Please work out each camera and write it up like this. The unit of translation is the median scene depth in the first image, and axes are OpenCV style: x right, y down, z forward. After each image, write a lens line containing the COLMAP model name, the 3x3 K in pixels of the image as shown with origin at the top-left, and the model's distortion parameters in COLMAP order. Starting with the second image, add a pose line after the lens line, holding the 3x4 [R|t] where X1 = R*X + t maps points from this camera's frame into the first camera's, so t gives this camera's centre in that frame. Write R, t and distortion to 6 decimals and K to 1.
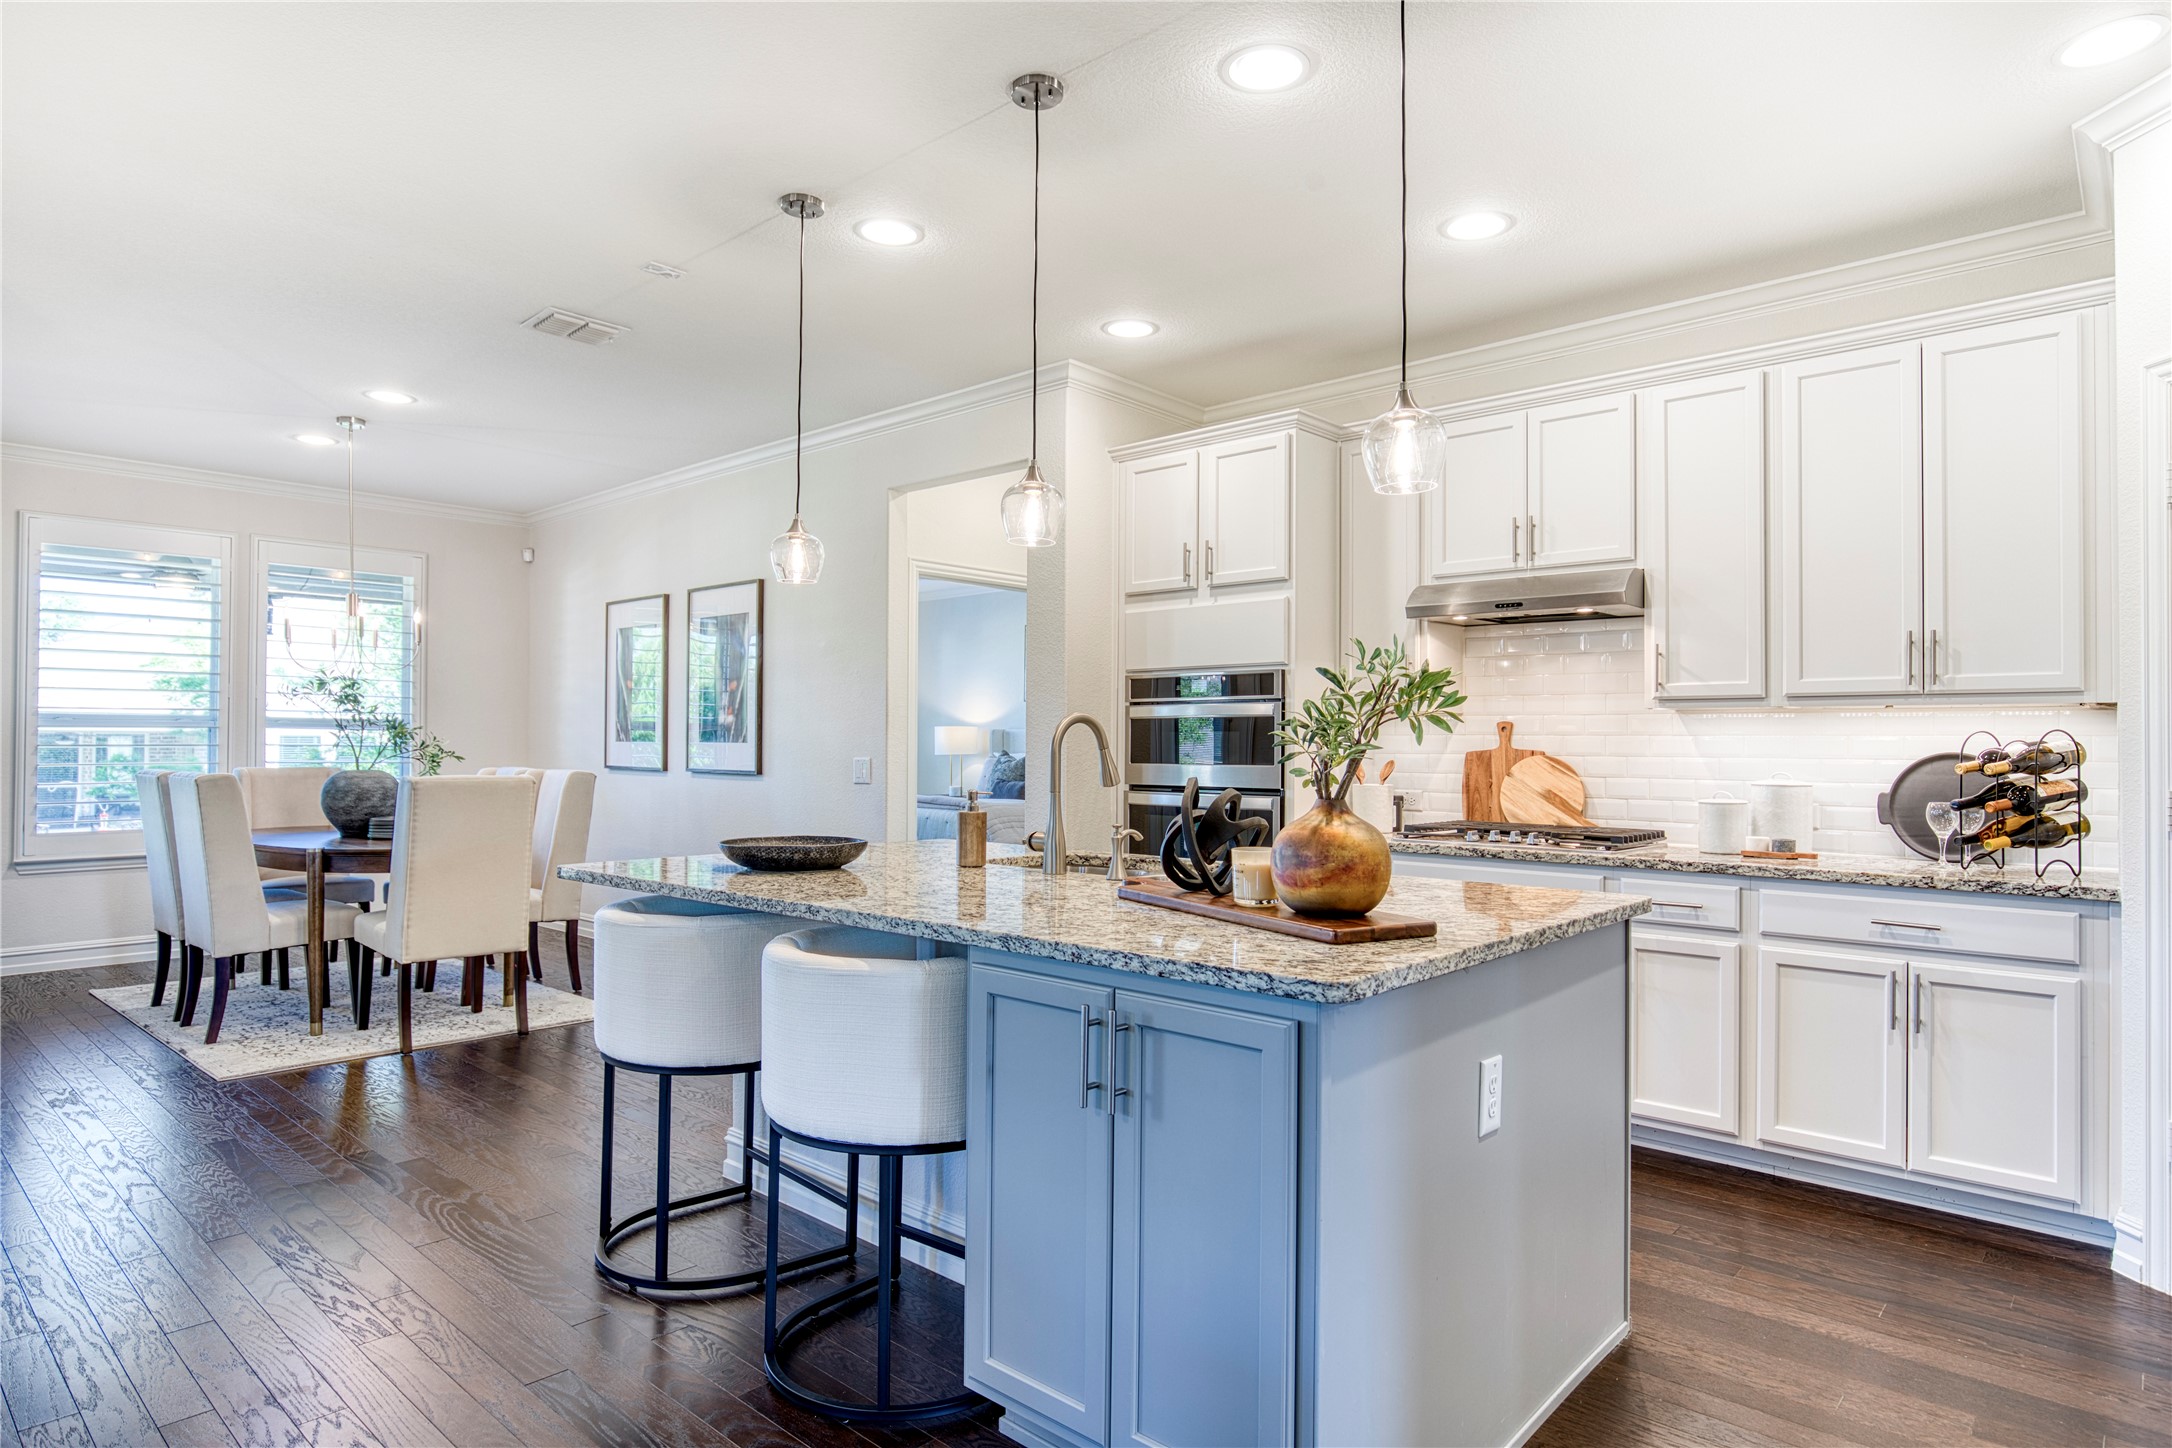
lens RADIAL K [[1217.0, 0, 1086.0], [0, 1217.0, 724.0], [0, 0, 1]] dist [-0.015572, -0.001709]
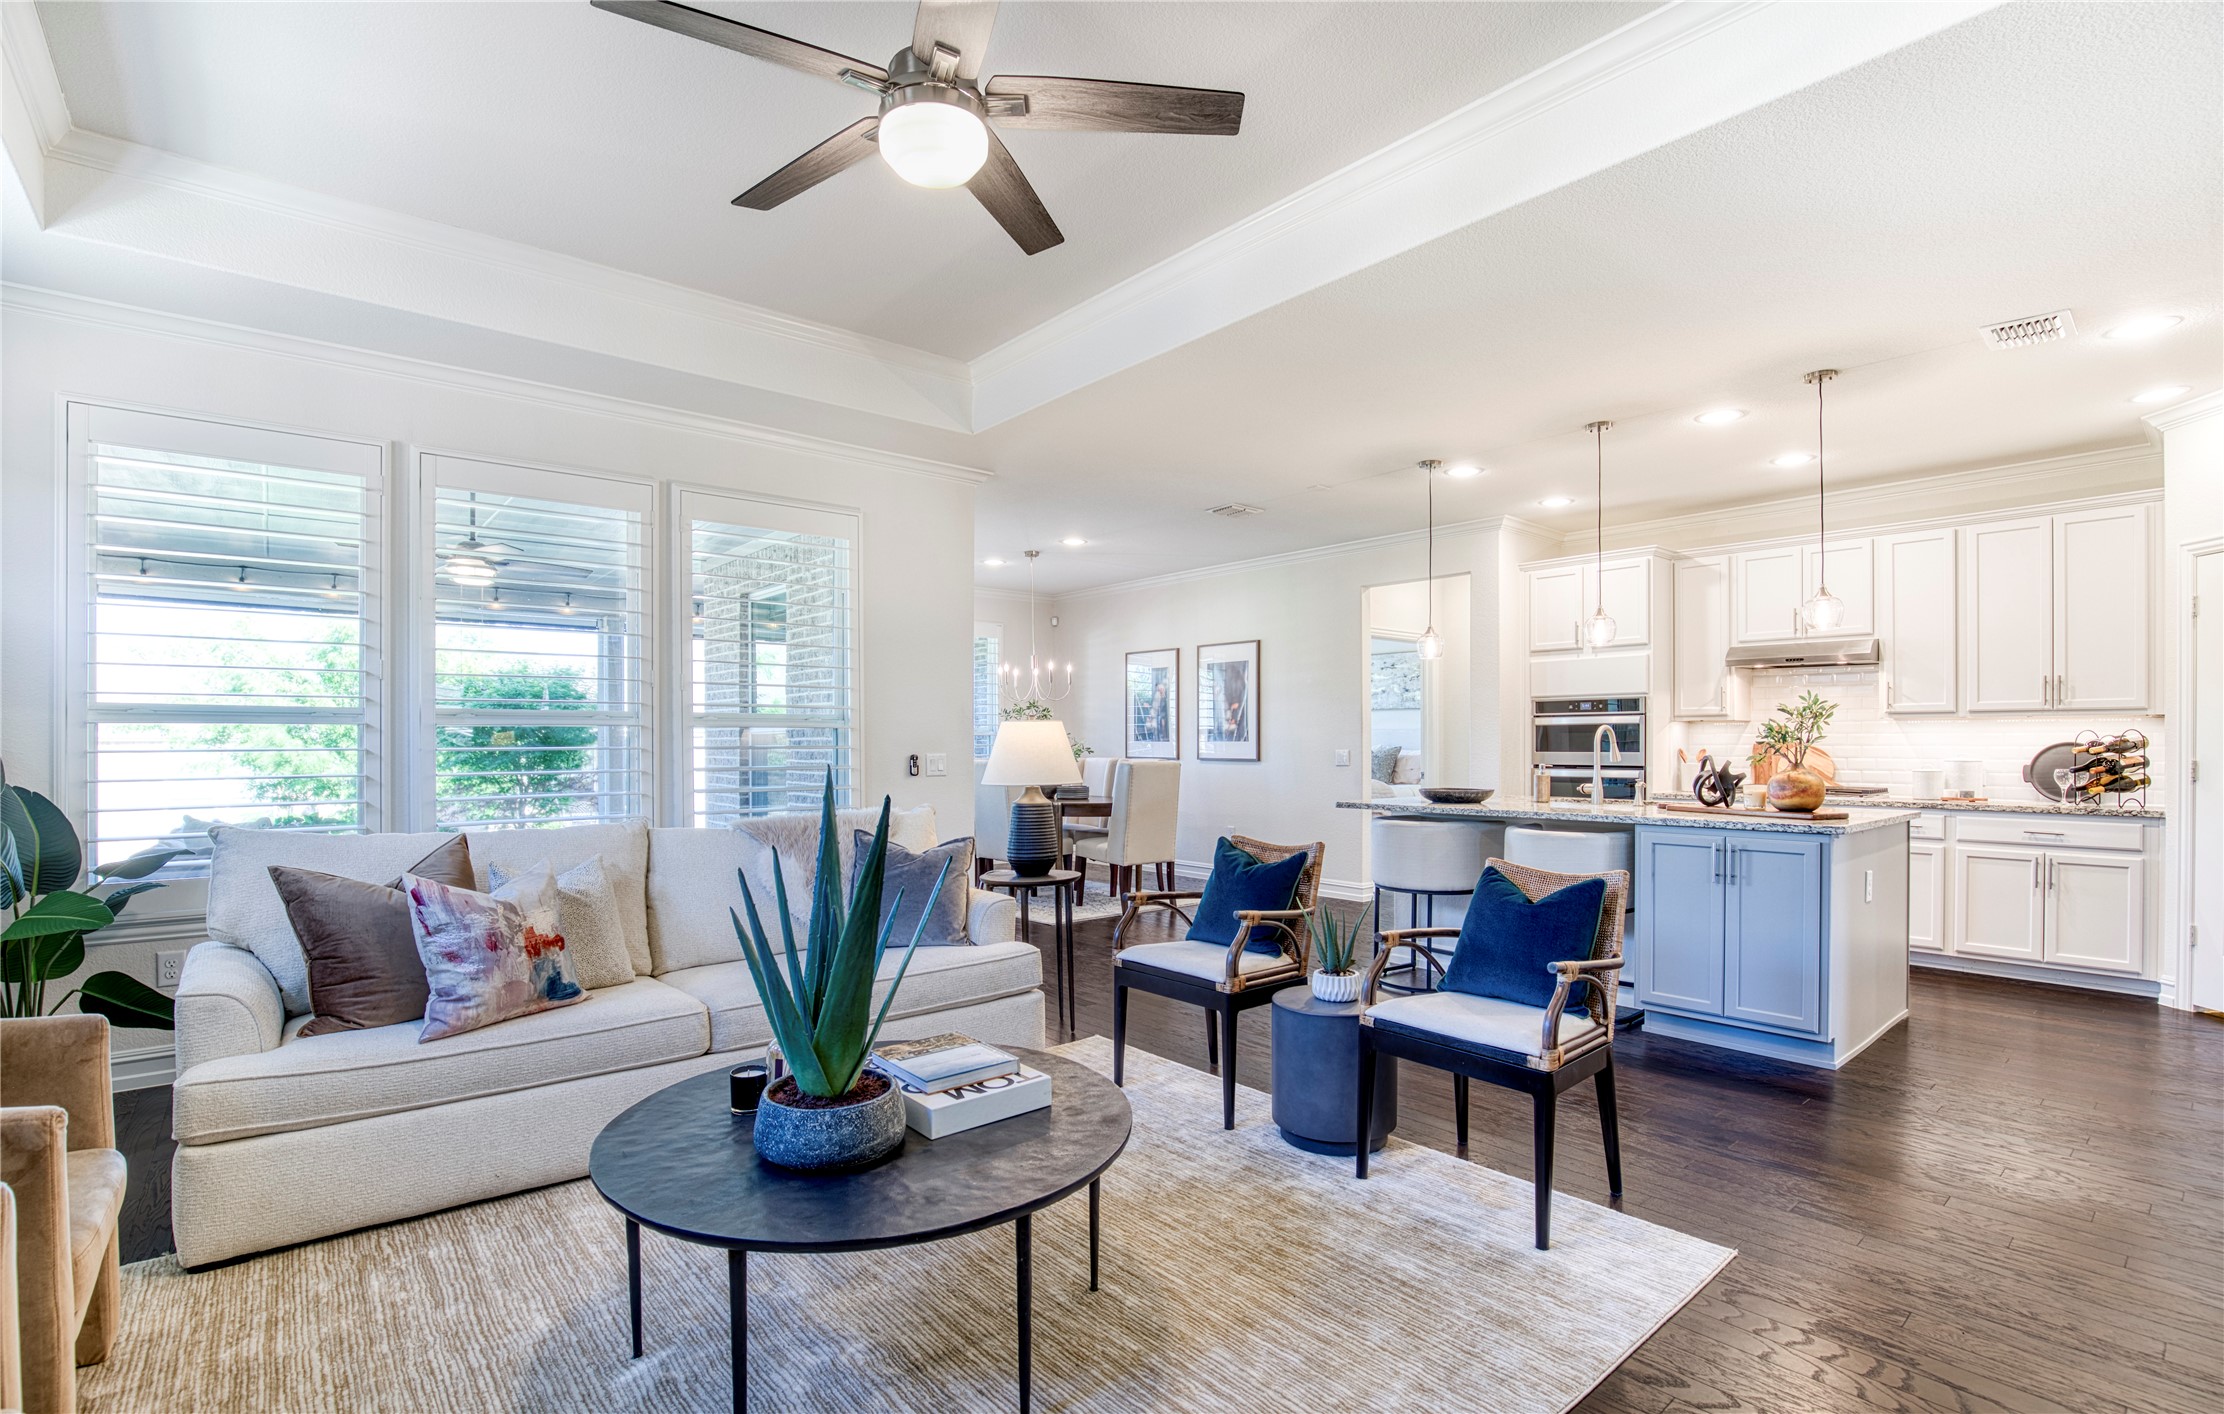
lens RADIAL K [[1024.8, 0, 1111.9], [0, 1024.8, 740.5], [0, 0, 1]] dist [-0.025056, 0.000666]
pose [[0.991481, -0.007664, -0.130024, -0.427549], [0.009736, 0.999835, 0.015304, -0.012857], [0.129885, -0.016439, 0.991393, -0.565960]]
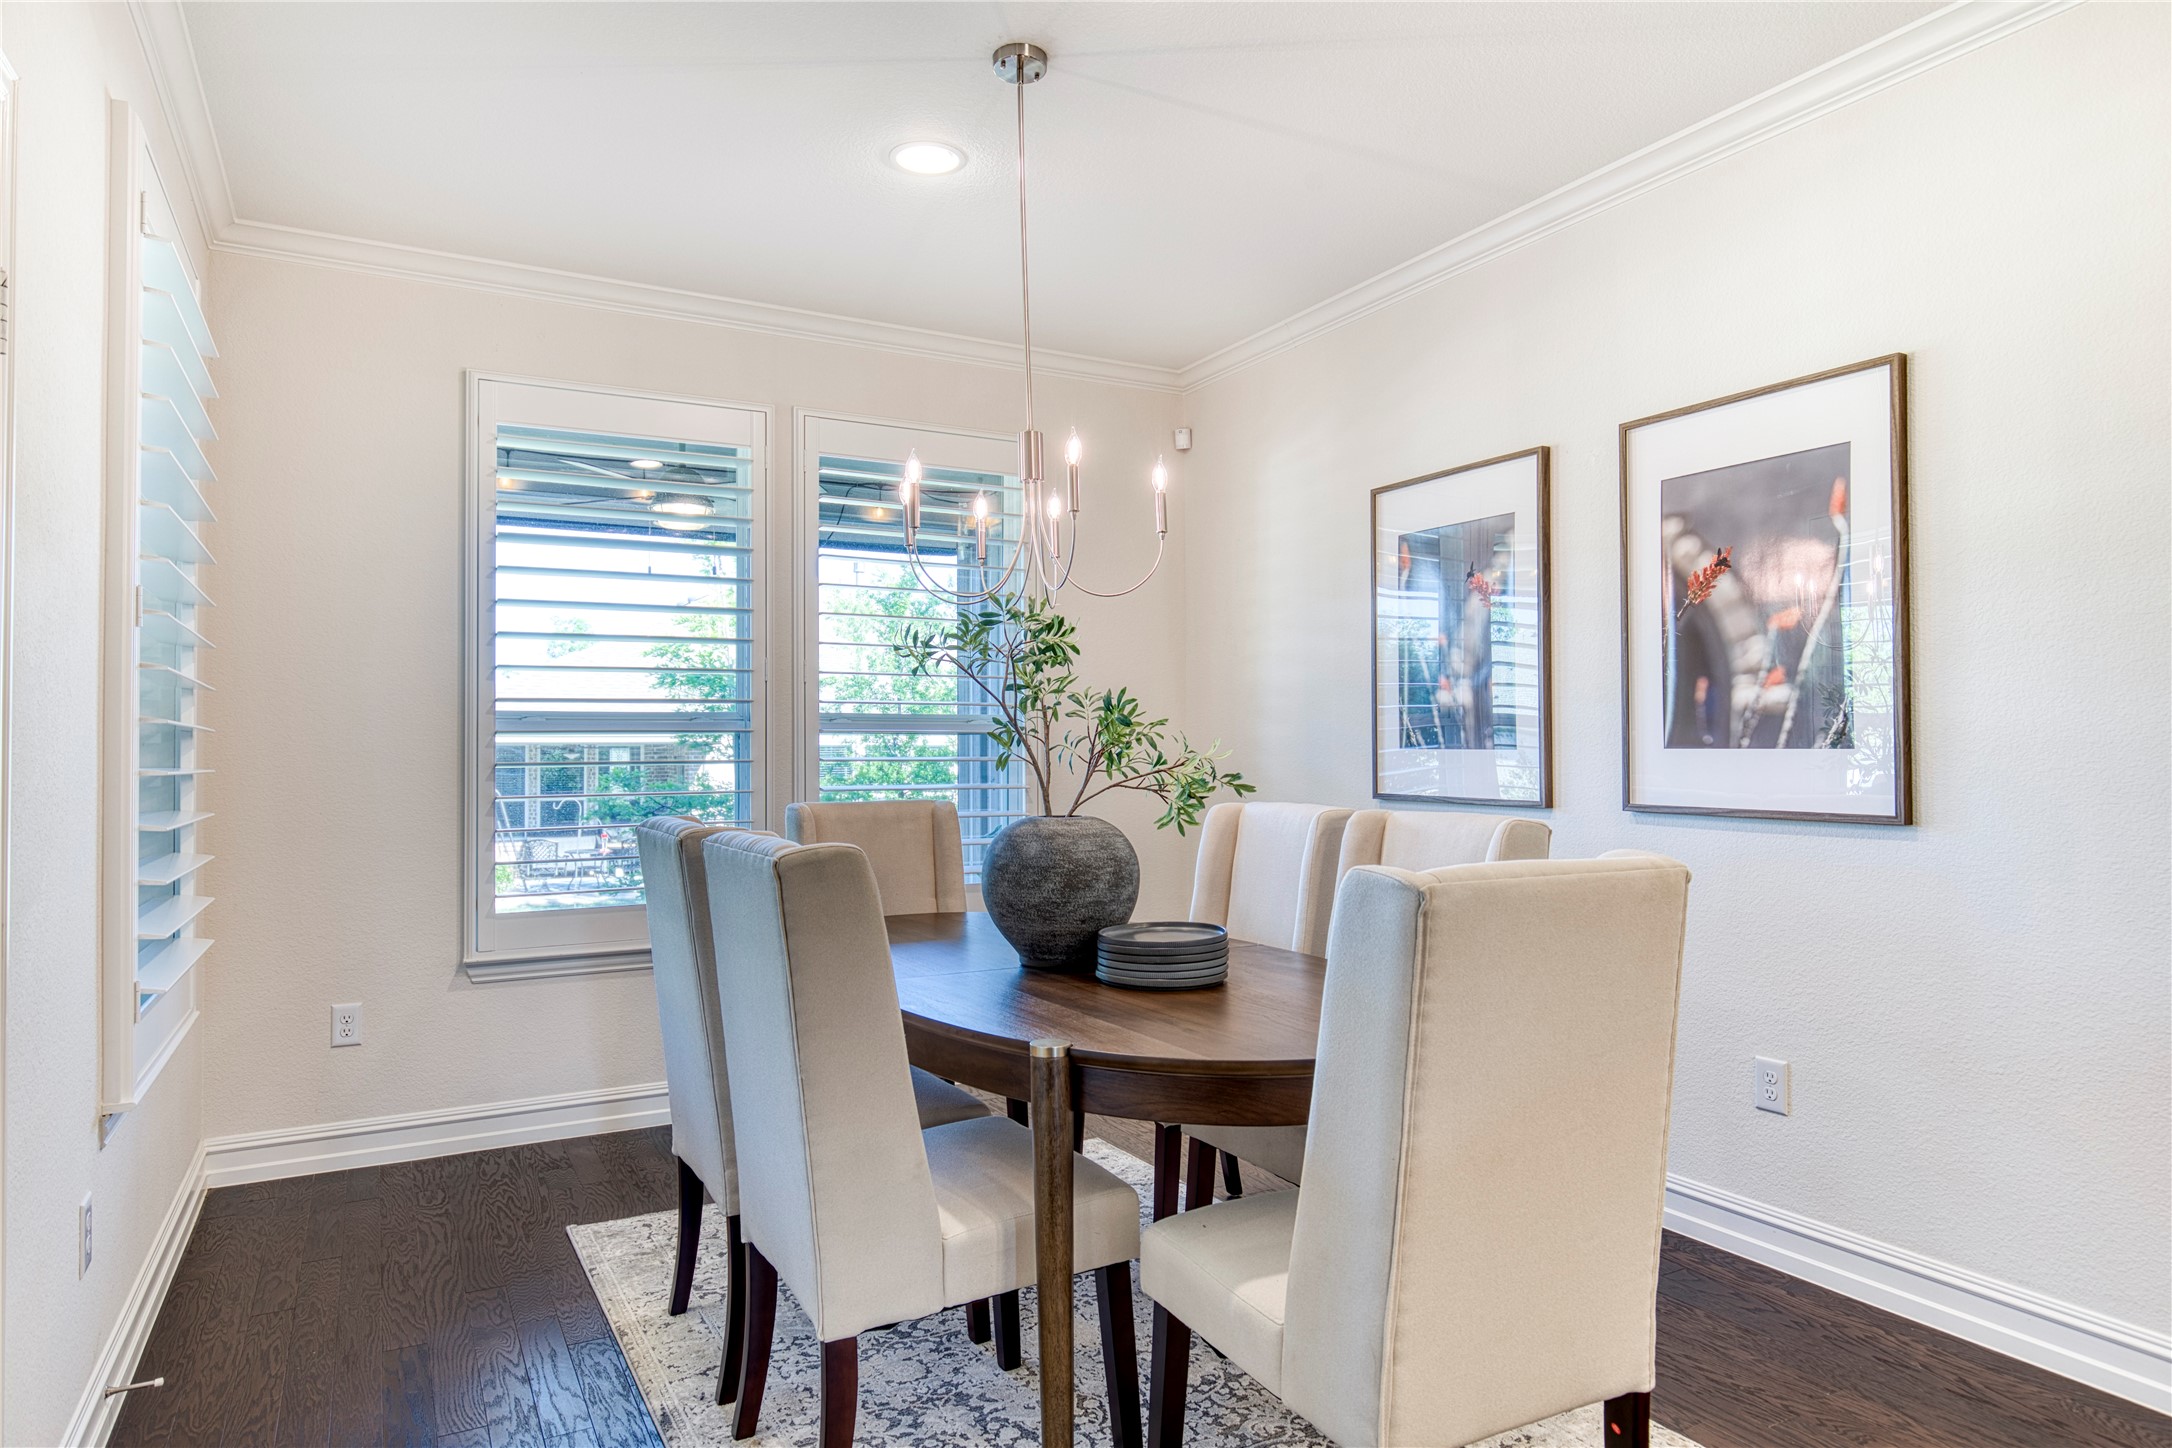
lens RADIAL K [[1314.7, 0, 1086.0], [0, 1314.7, 724.0], [0, 0, 1]] dist [-0.012870, 0.005464]
pose [[0.944149, -0.014894, -0.329183, -0.578031], [0.014051, 0.999889, -0.004937, 0.007895], [0.329220, 0.000036, 0.944253, 0.730707]]
